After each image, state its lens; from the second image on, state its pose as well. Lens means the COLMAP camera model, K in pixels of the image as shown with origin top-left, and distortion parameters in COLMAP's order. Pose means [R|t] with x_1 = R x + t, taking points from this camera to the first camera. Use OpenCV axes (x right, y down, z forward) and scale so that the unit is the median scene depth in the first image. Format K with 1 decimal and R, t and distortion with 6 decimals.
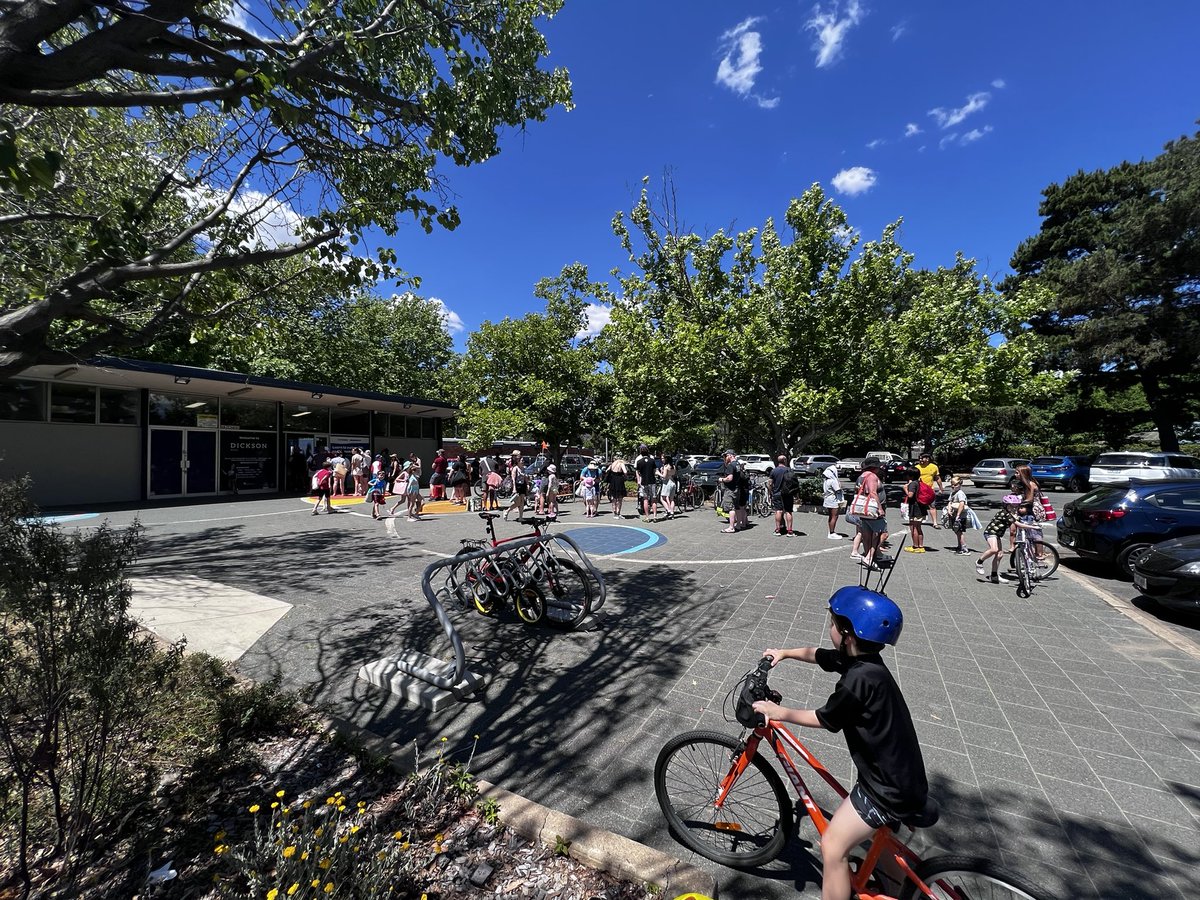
lens RADIAL K [[487.3, 0, 600.0], [0, 487.3, 450.0], [0, 0, 1]] dist [-0.016590, 0.000134]
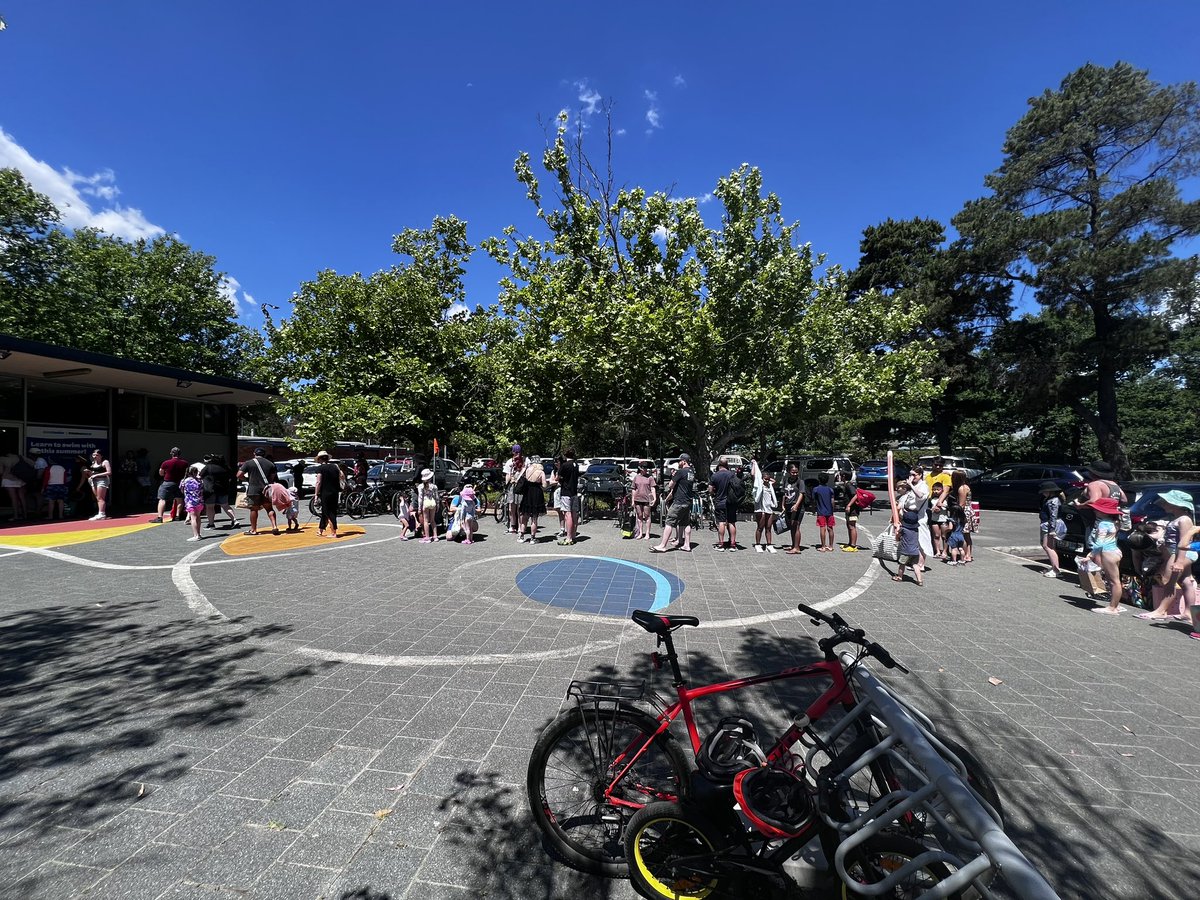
lens RADIAL K [[479.5, 0, 601.0], [0, 479.5, 455.9], [0, 0, 1]] dist [0.000915, -0.003163]
pose [[0.929490, 0.003810, 0.368828, -0.119569], [-0.006153, 0.999968, 0.005176, 0.001567], [-0.368796, -0.007080, 0.929483, 0.198956]]
